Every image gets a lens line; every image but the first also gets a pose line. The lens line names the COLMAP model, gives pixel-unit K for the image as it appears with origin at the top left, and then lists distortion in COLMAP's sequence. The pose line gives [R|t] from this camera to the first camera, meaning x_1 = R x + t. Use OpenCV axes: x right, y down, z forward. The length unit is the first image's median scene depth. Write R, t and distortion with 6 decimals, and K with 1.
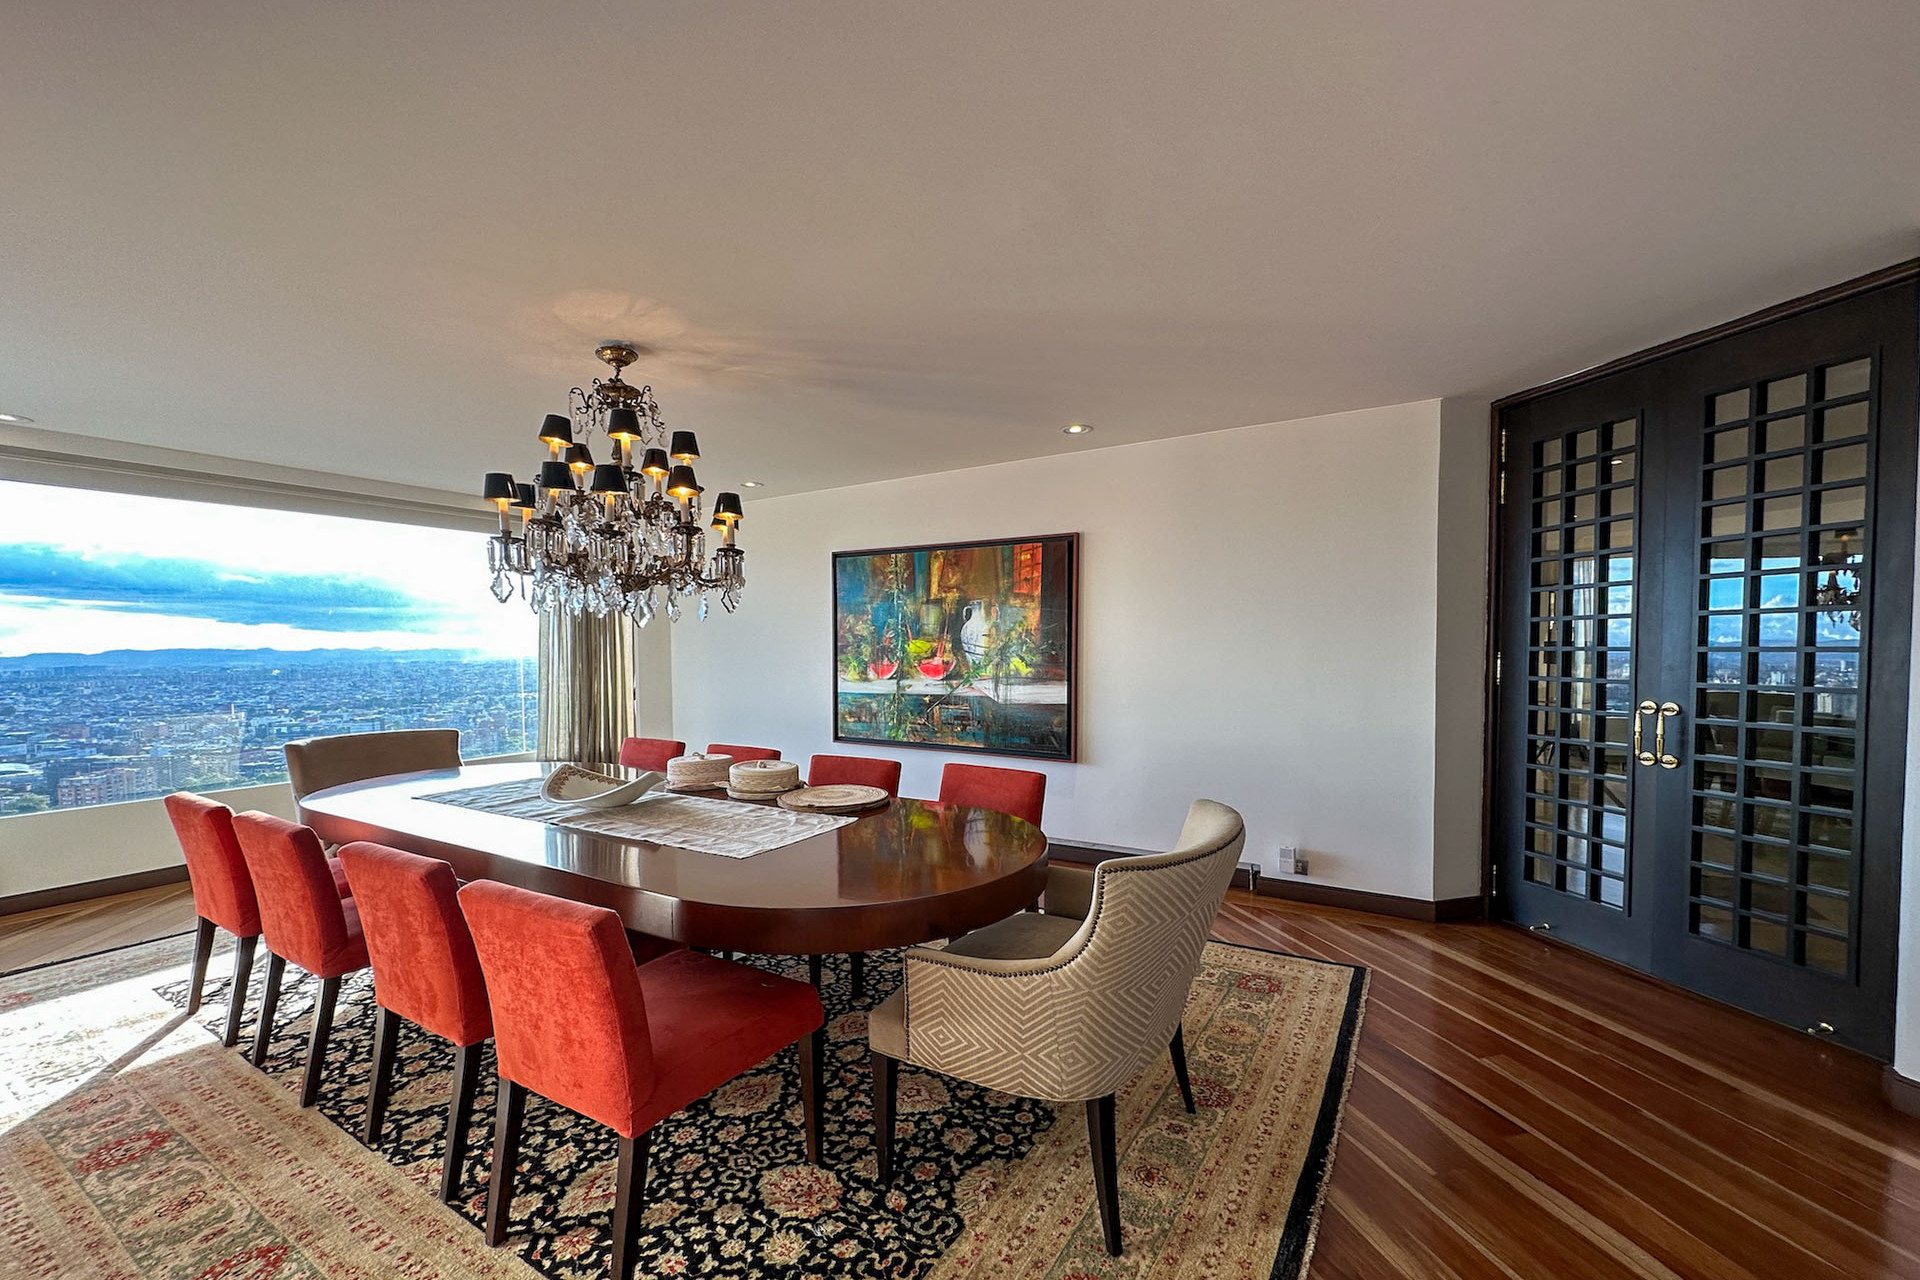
lens RADIAL K [[782.6, 0, 960.8], [0, 782.6, 657.2], [0, 0, 1]] dist [0.001703, -0.000229]
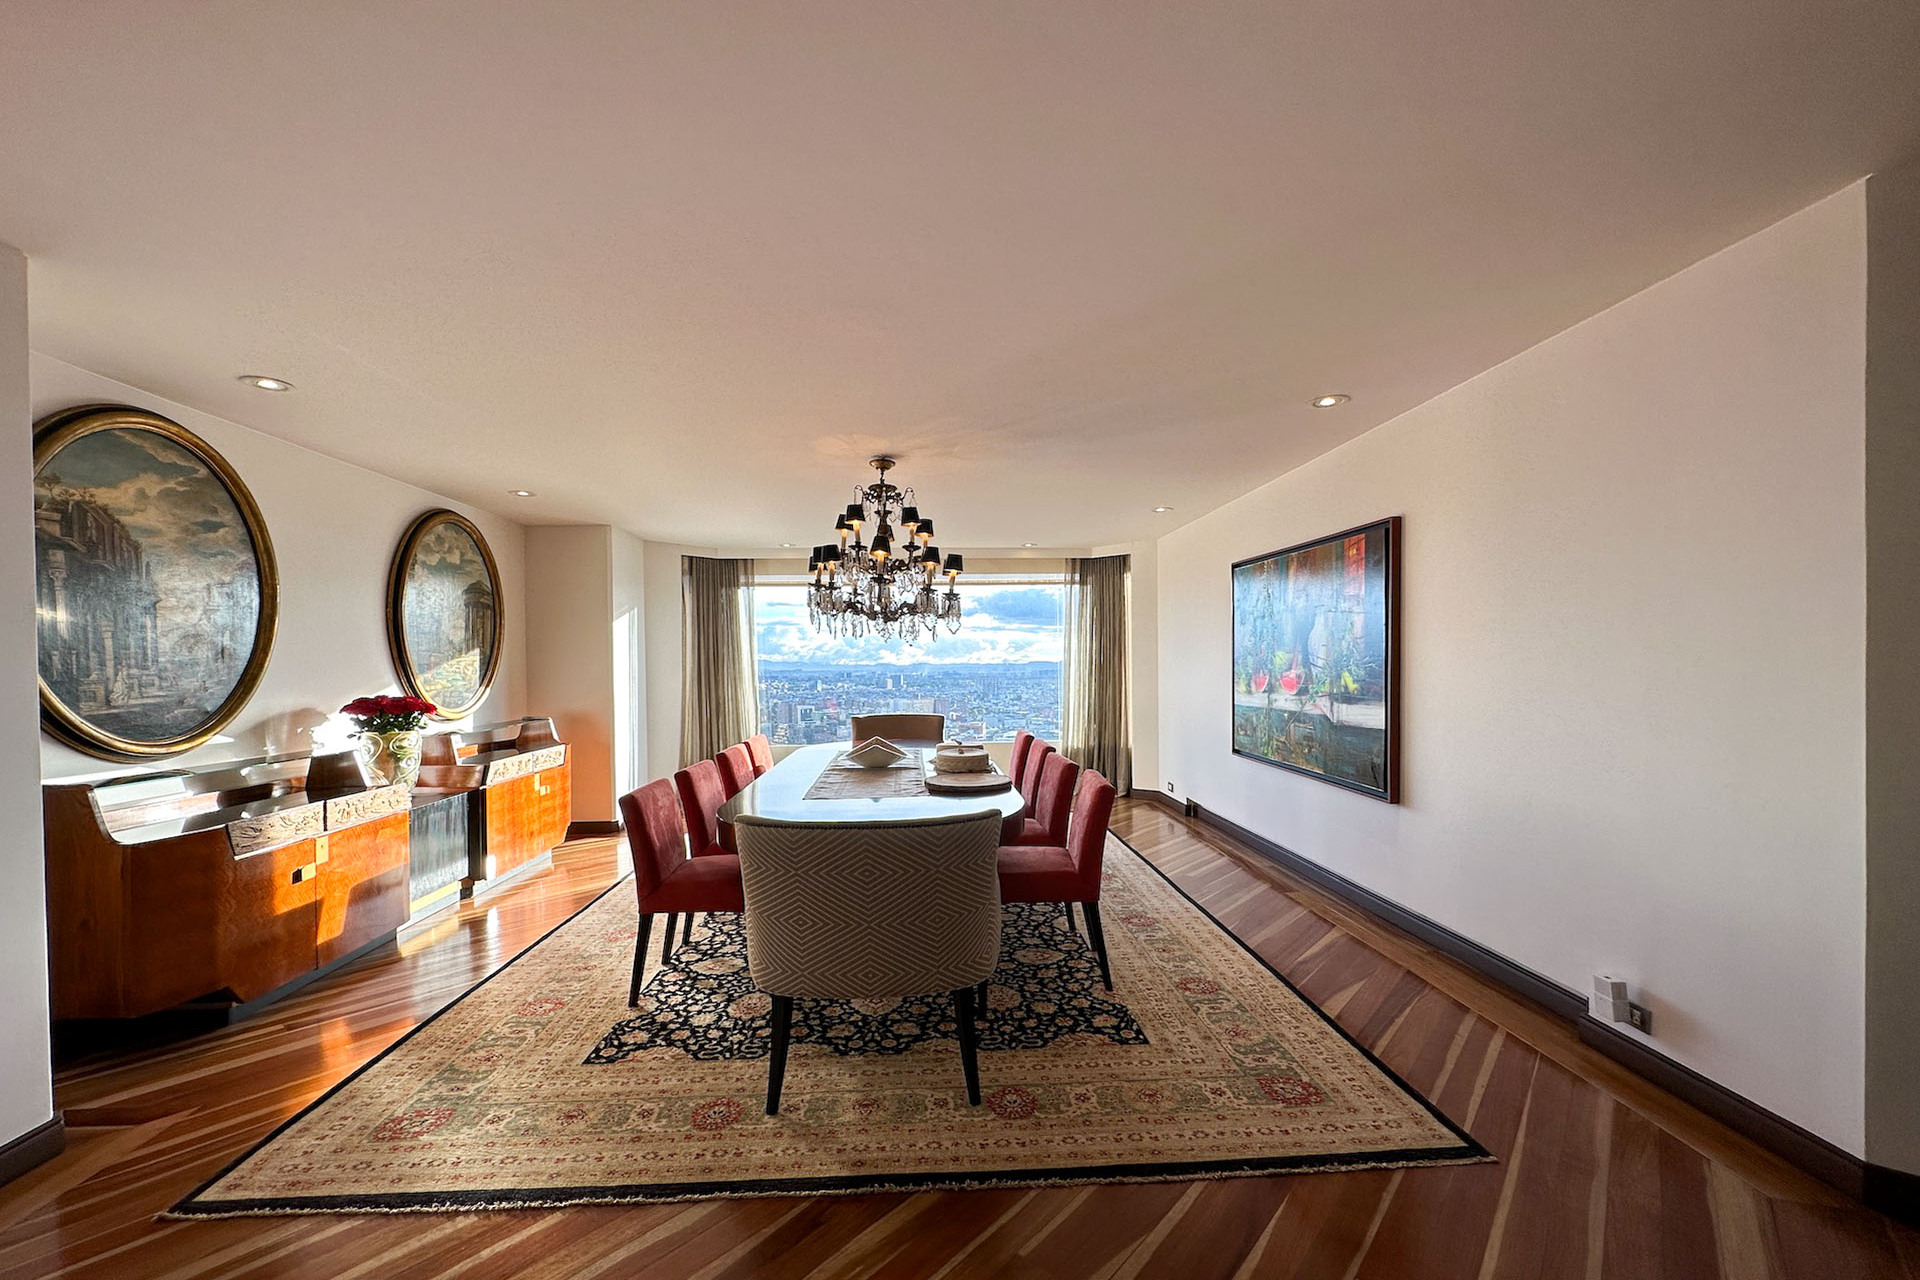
lens RADIAL K [[782.6, 0, 964.6], [0, 782.6, 646.1], [0, 0, 1]] dist [0.001703, -0.000229]
pose [[0.571607, -0.013969, -0.820409, 0.643780], [-0.007434, 0.999726, -0.022202, -0.005876], [0.820494, 0.018790, 0.571346, 0.209642]]
